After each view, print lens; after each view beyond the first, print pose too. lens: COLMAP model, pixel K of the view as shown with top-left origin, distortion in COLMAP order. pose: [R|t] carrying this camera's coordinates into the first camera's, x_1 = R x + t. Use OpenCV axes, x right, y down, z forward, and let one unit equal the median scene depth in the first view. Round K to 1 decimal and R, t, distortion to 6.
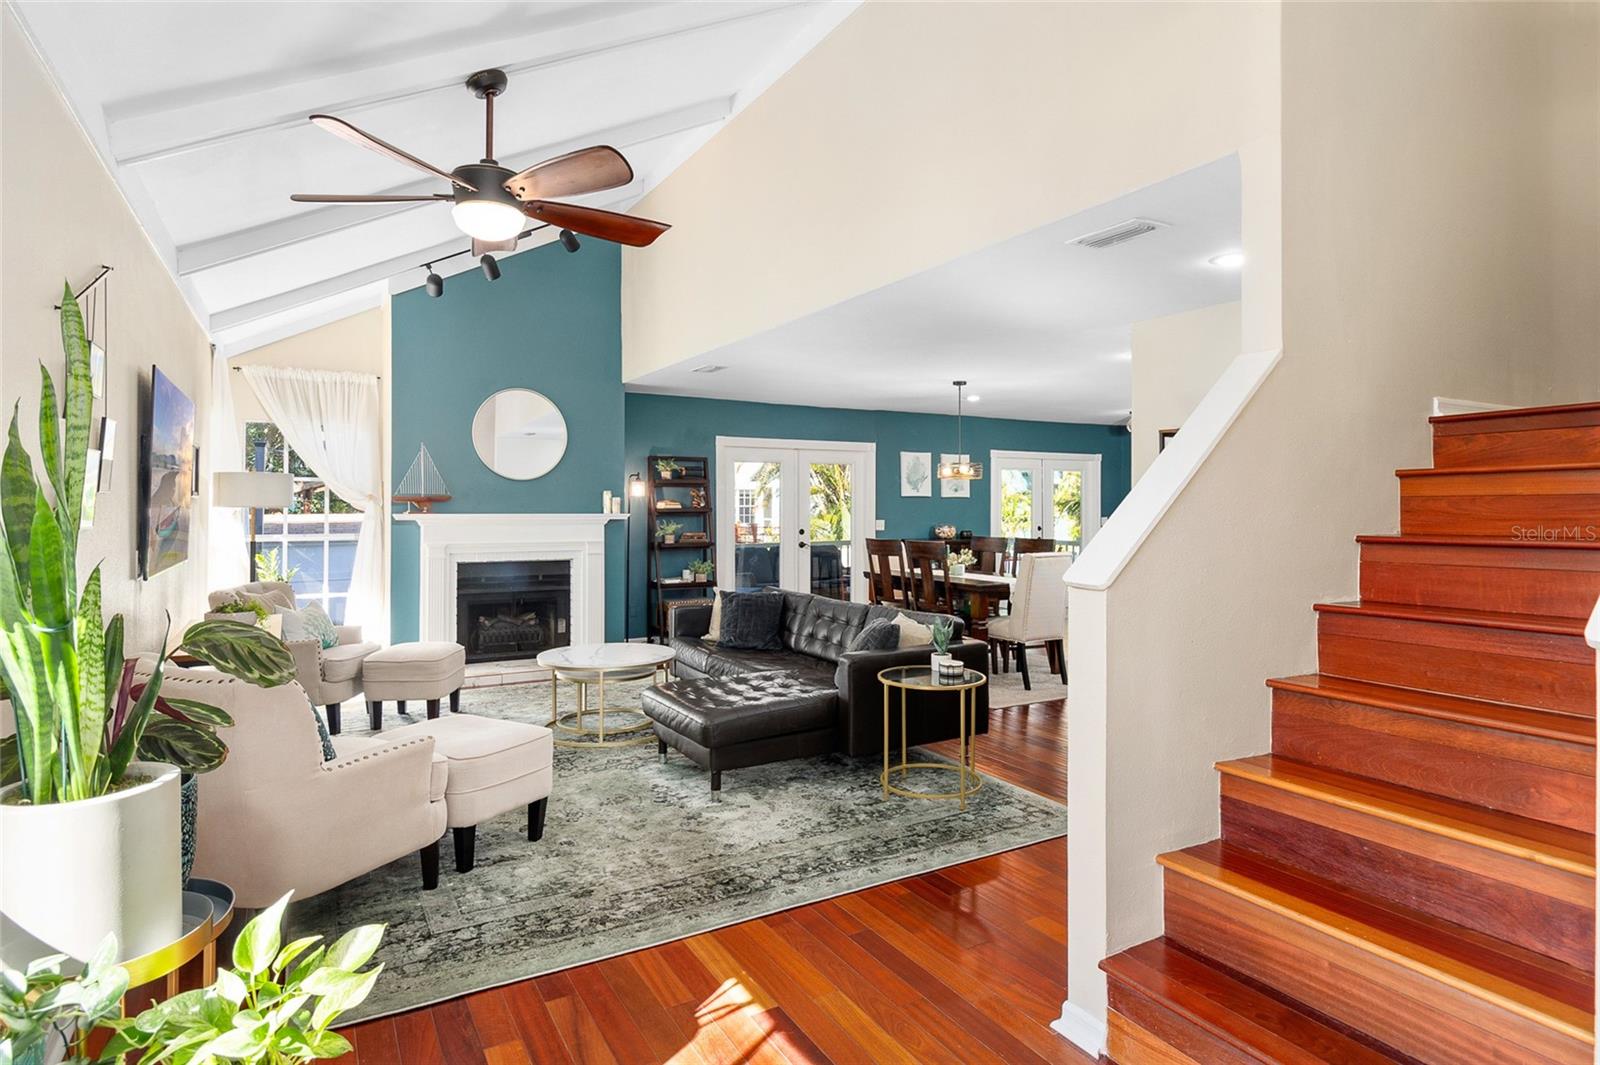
lens RADIAL K [[877.6, 0, 799.2], [0, 877.6, 518.6], [0, 0, 1]] dist [-0.000782, -0.002732]
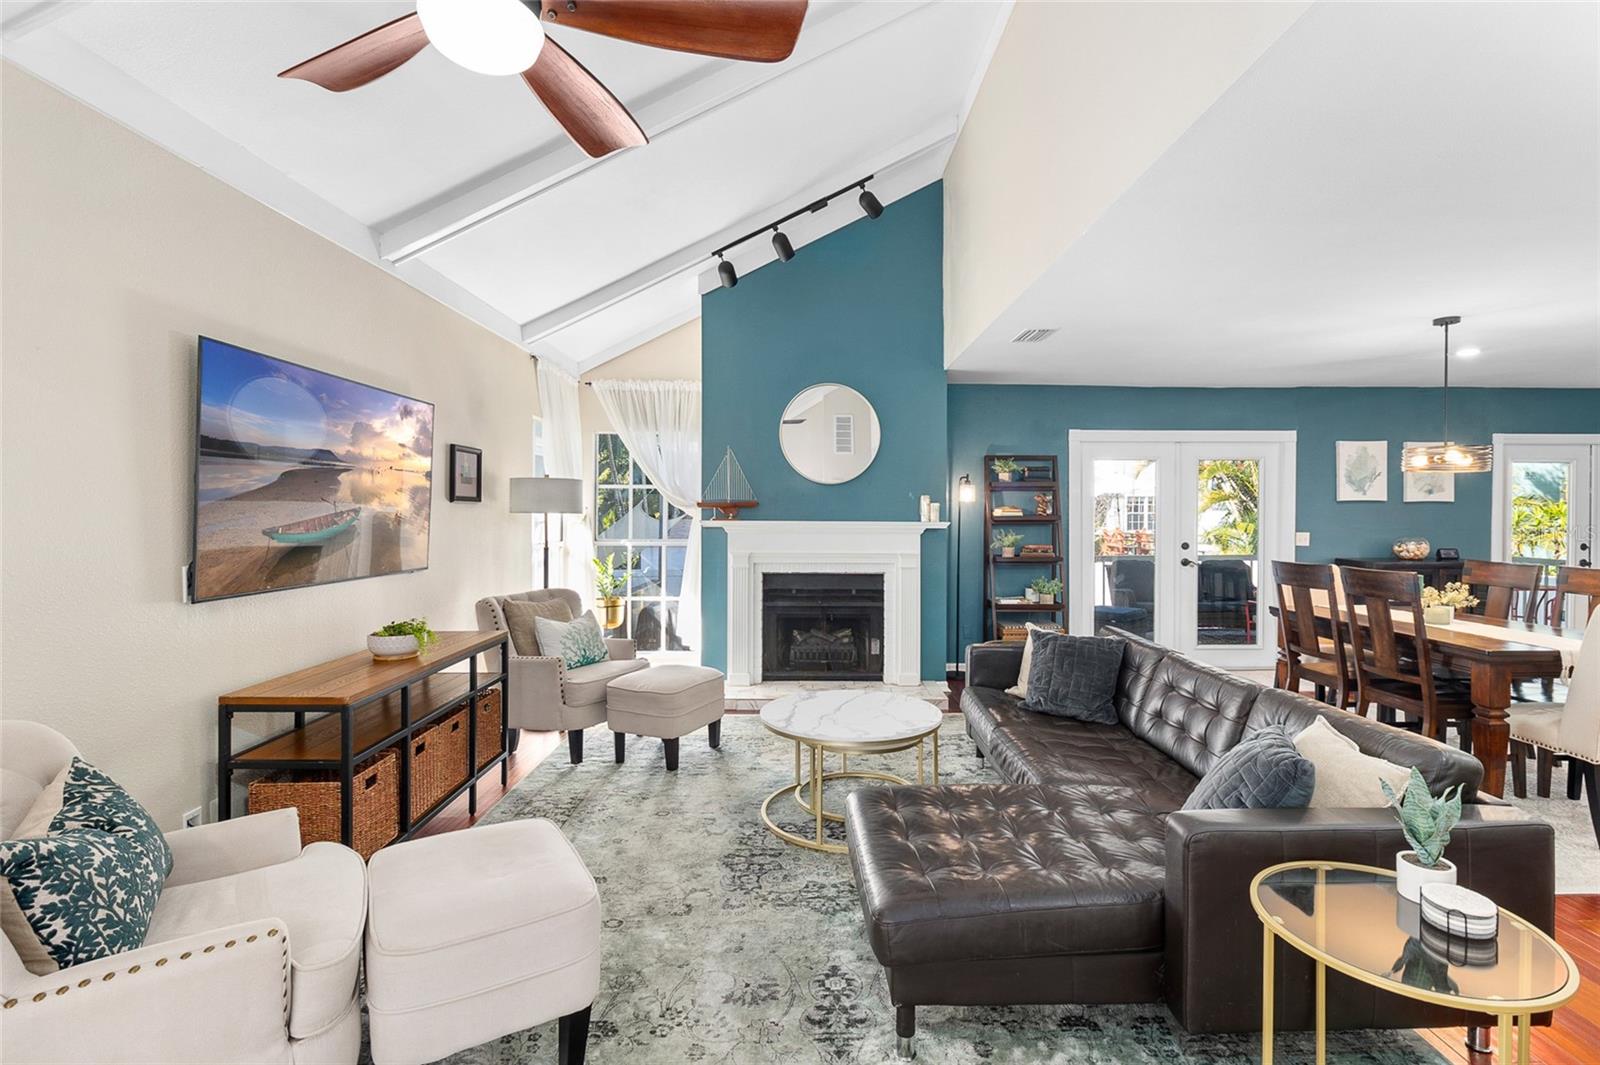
lens RADIAL K [[752.0, 0, 821.1], [0, 752.0, 523.2], [0, 0, 1]] dist [0.003678, -0.000234]
pose [[0.882135, 0.009145, -0.470909, 0.041042], [-0.009150, 0.999956, 0.002280, -0.005004], [0.470909, 0.002298, 0.882179, 0.299551]]
